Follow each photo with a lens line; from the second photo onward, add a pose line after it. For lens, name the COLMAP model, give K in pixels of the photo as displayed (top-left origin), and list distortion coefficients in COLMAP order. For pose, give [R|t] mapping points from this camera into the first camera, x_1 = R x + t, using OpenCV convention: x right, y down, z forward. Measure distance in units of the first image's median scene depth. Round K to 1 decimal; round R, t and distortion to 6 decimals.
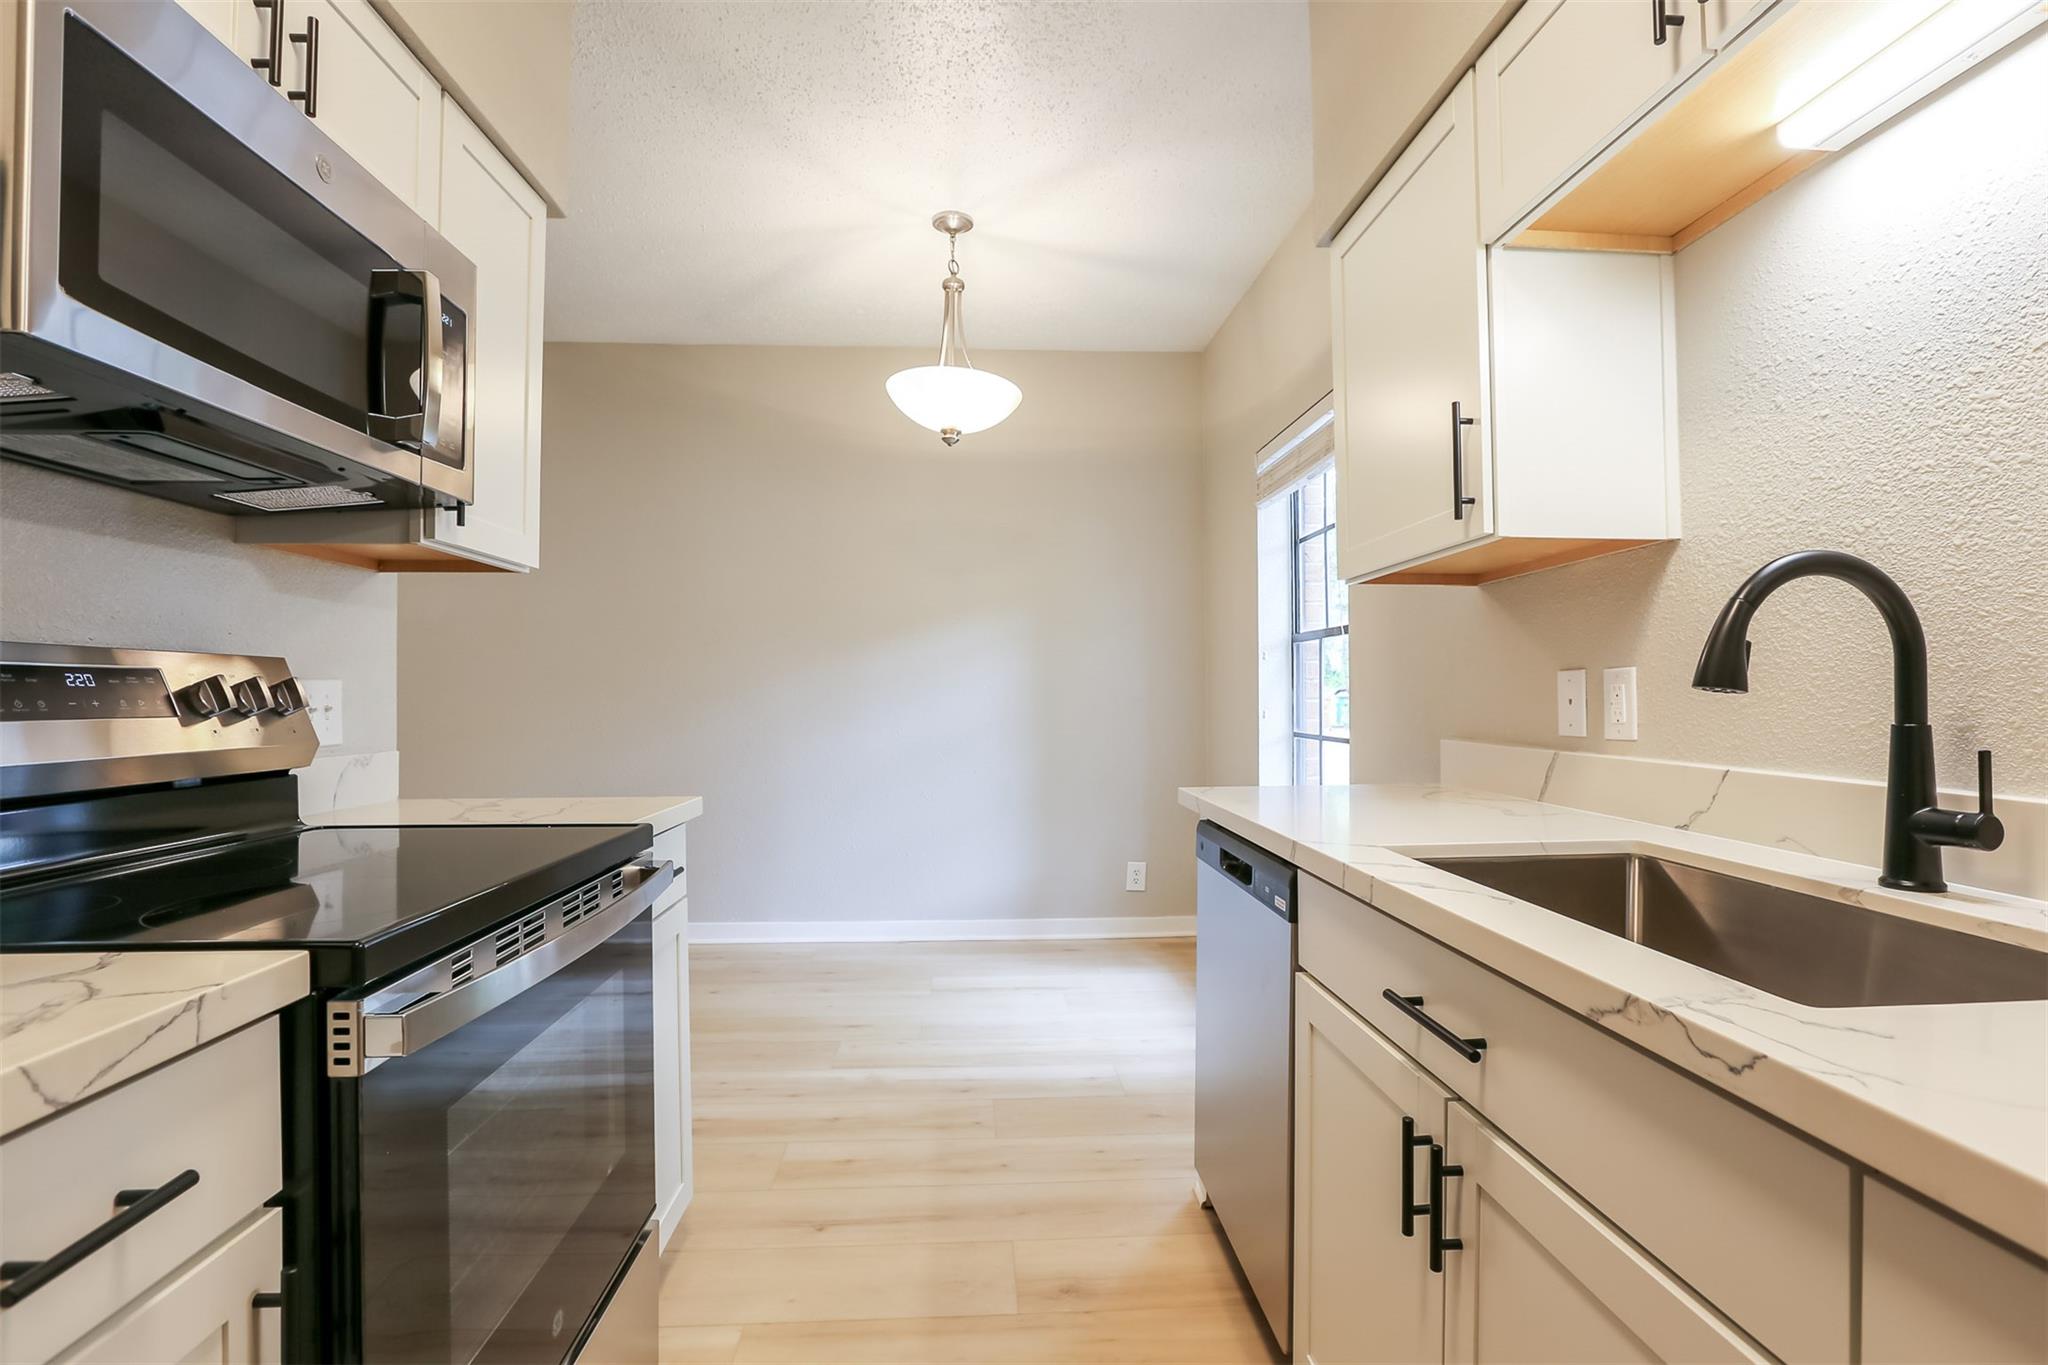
lens RADIAL K [[939.1, 0, 1015.6], [0, 939.1, 695.0], [0, 0, 1]] dist [-0.052179, 0.024946]
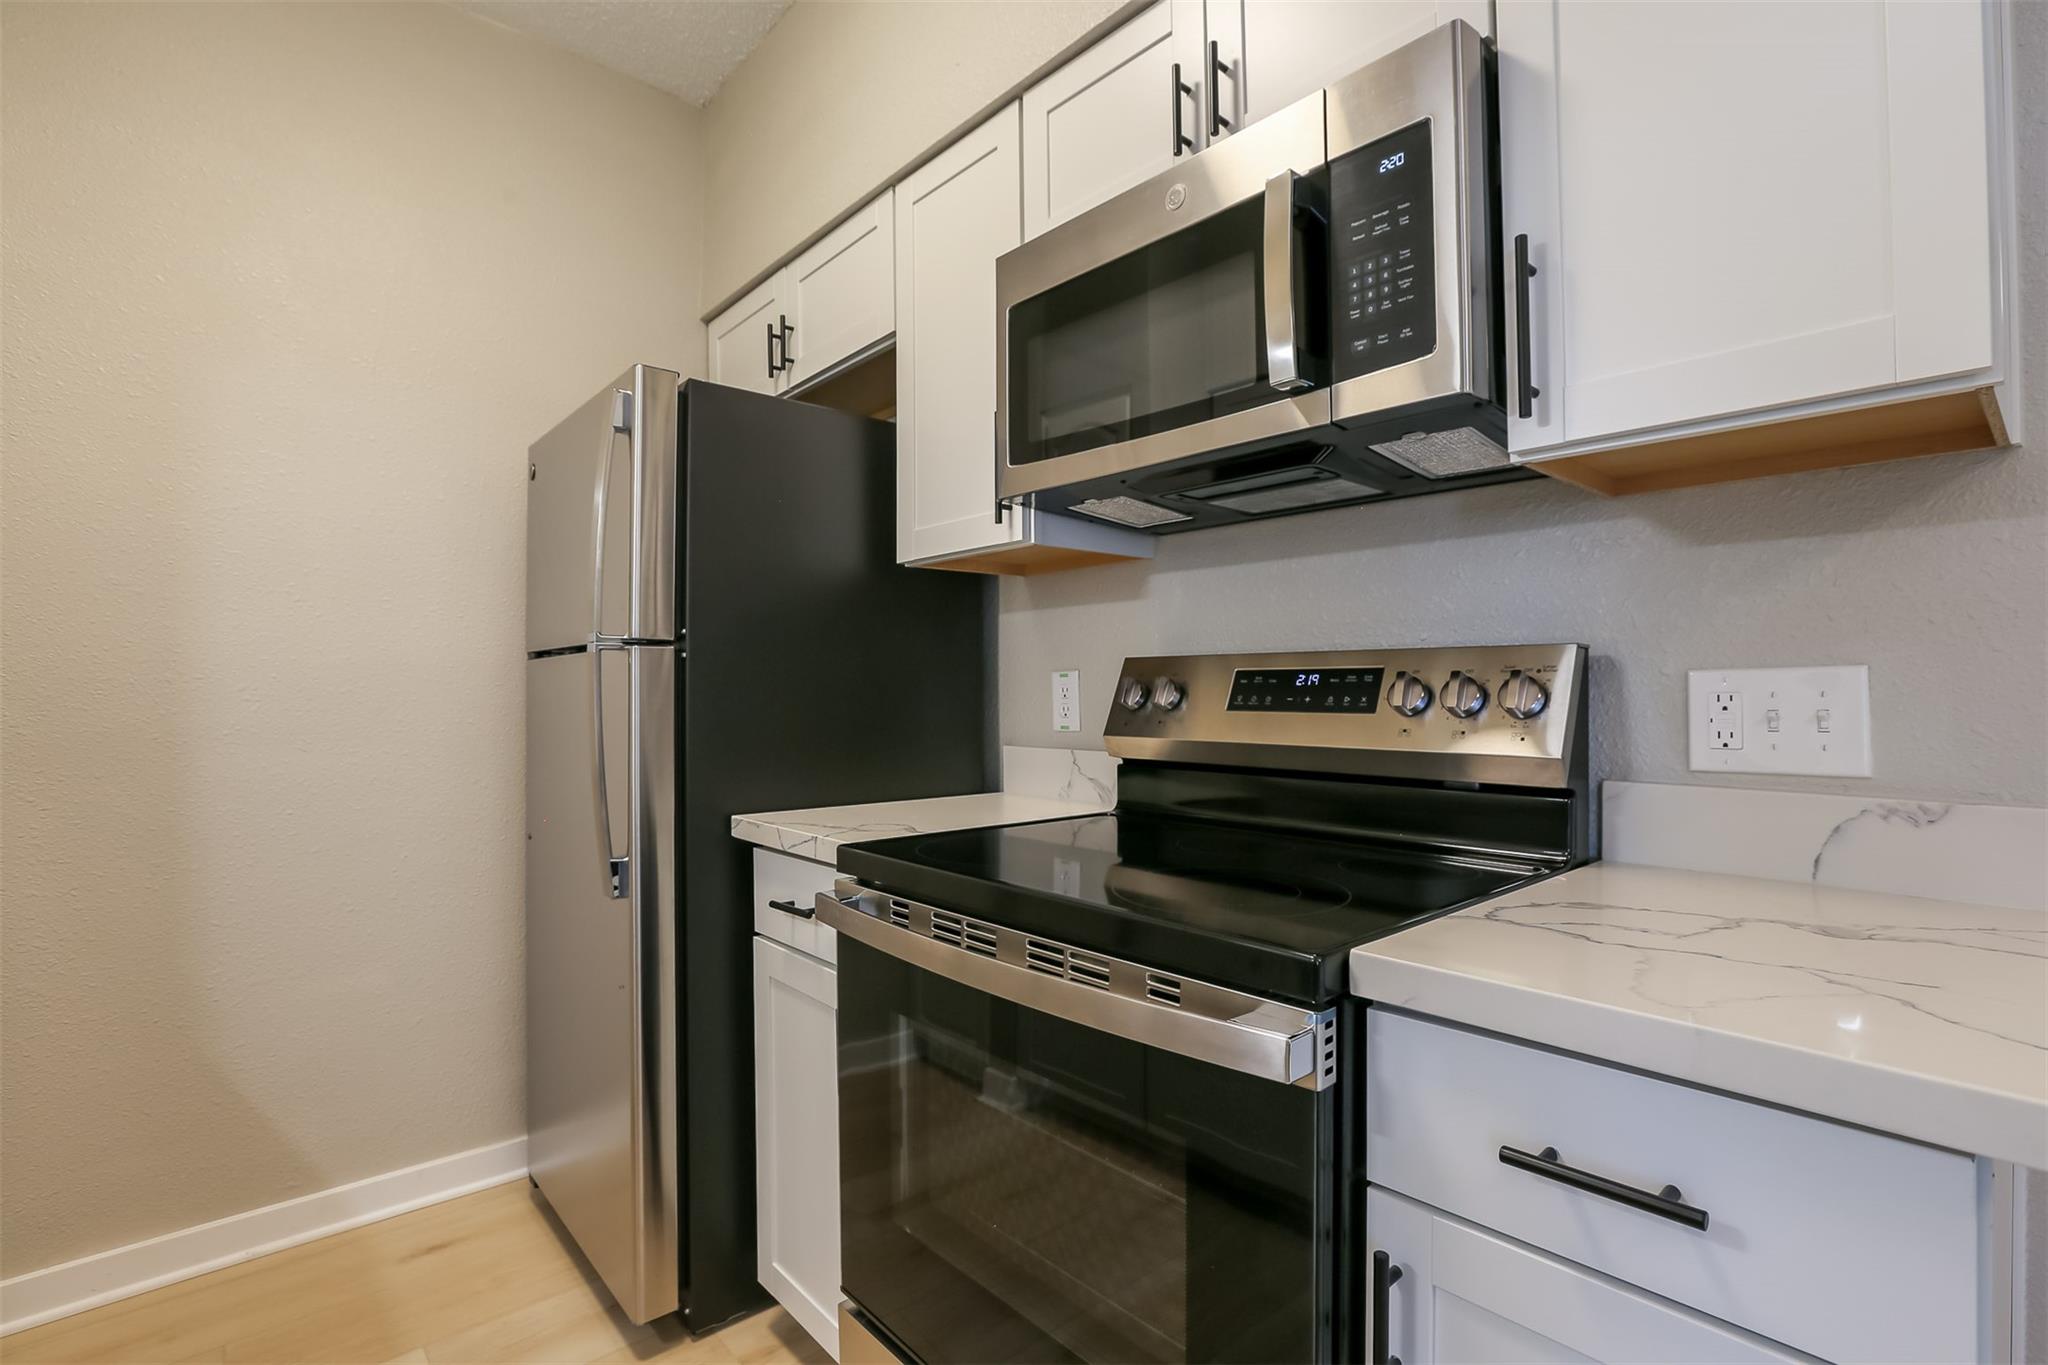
lens RADIAL K [[939.1, 0, 1015.6], [0, 939.1, 695.0], [0, 0, 1]] dist [-0.052179, 0.024946]
pose [[-0.781073, 0.003585, -0.624429, 0.046691], [0.002100, 0.999993, 0.003115, -0.000318], [0.624436, 0.001122, -0.781075, 1.239155]]
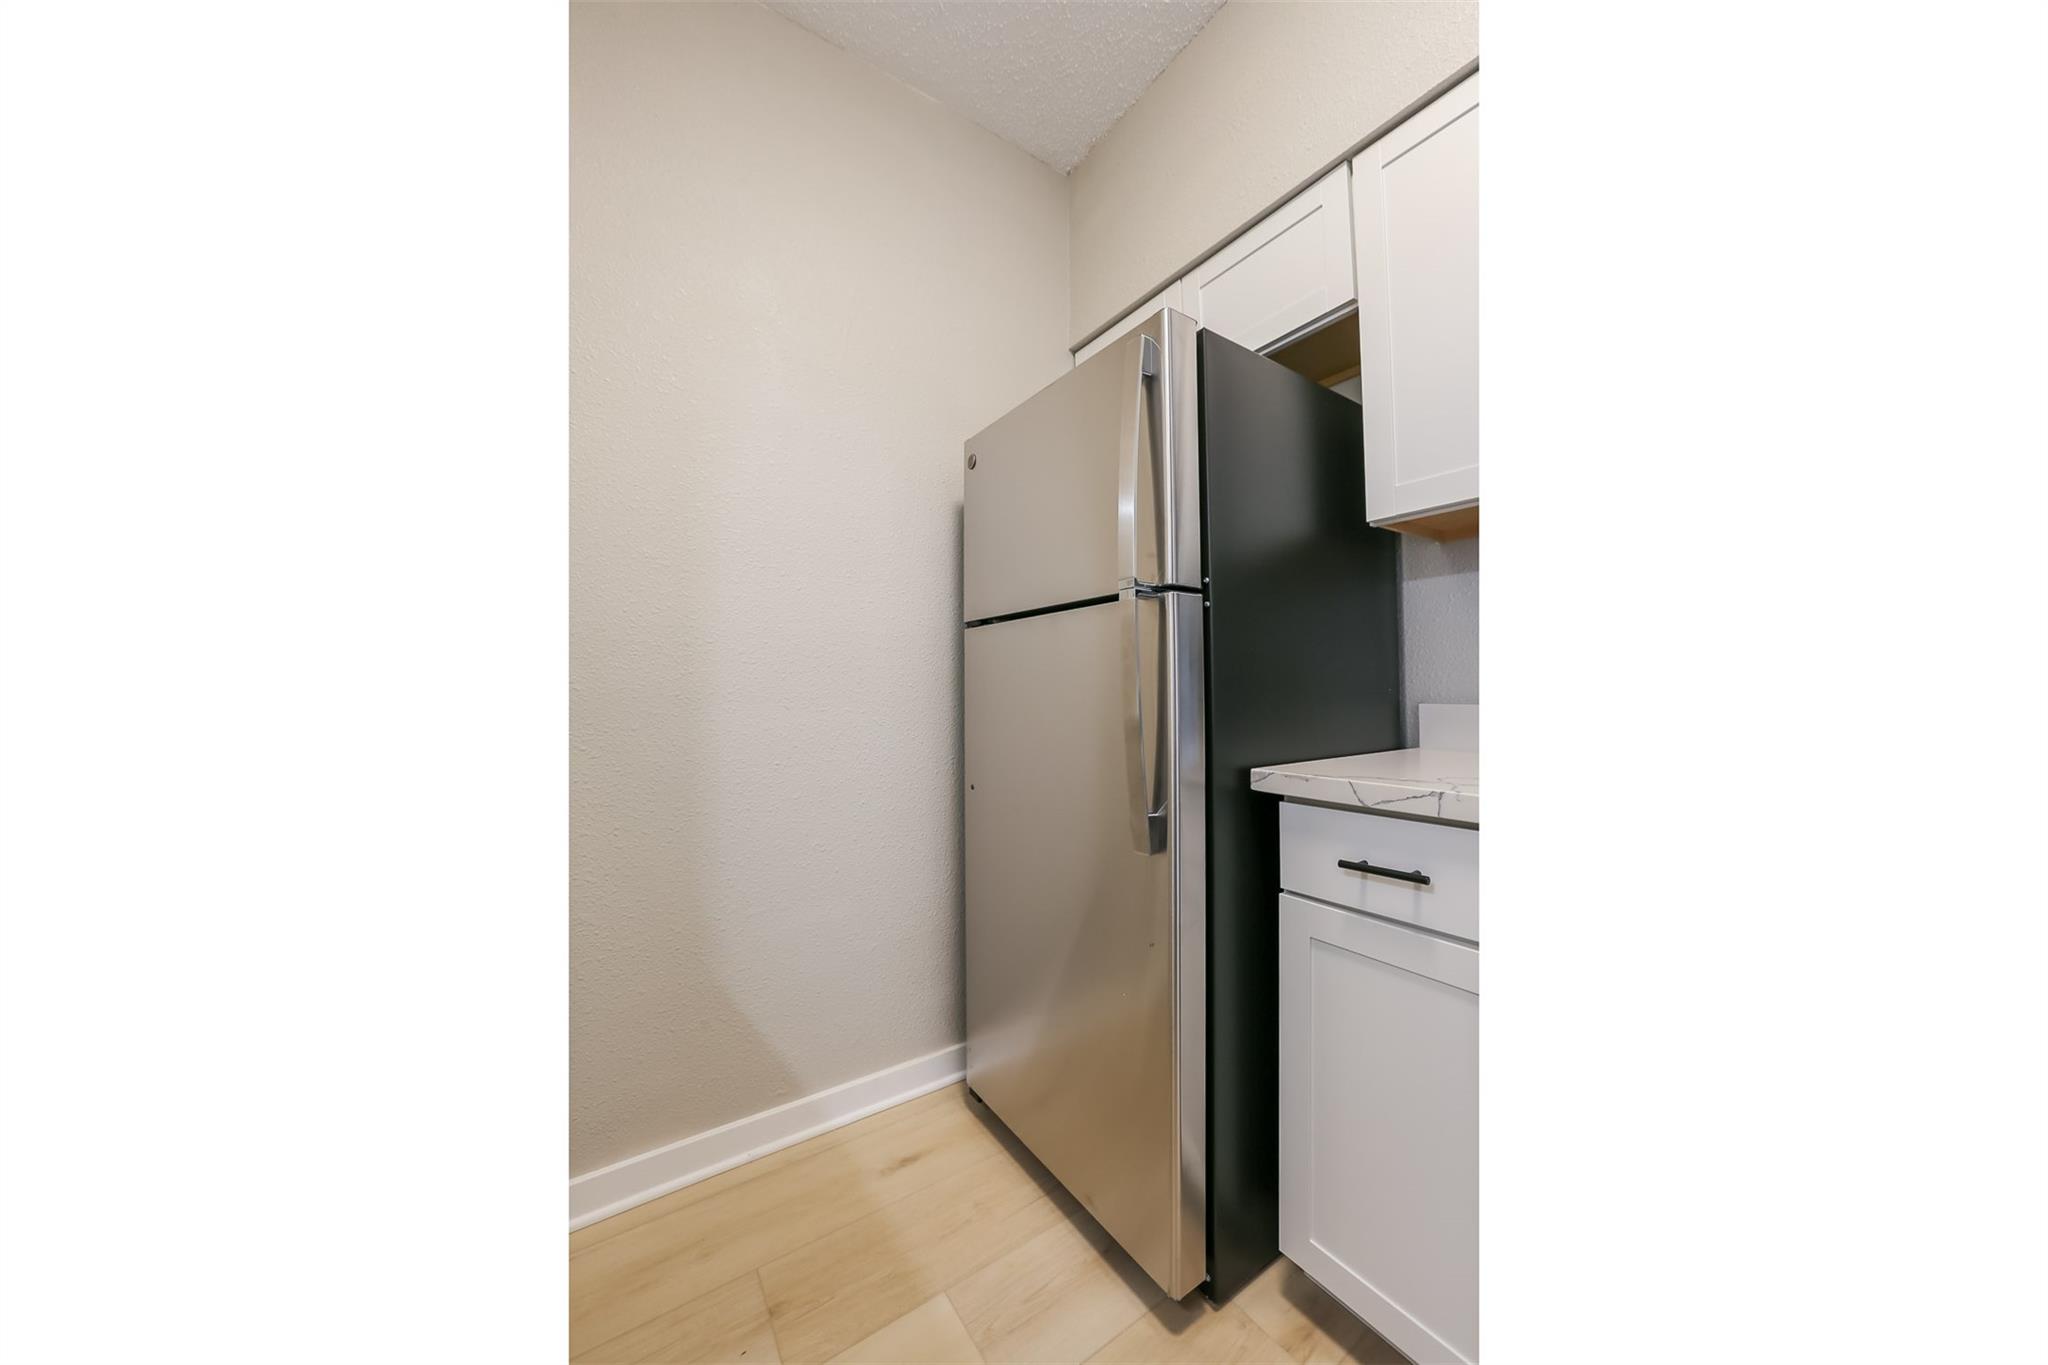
lens RADIAL K [[625.1, 0, 1019.9], [0, 625.1, 687.7], [0, 0, 1]] dist [-0.017642, 0.000006]
pose [[-0.854073, -0.005706, -0.520121, 0.217196], [-0.003230, 0.999979, -0.005667, 0.054327], [0.520142, -0.003160, -0.854074, 0.672950]]
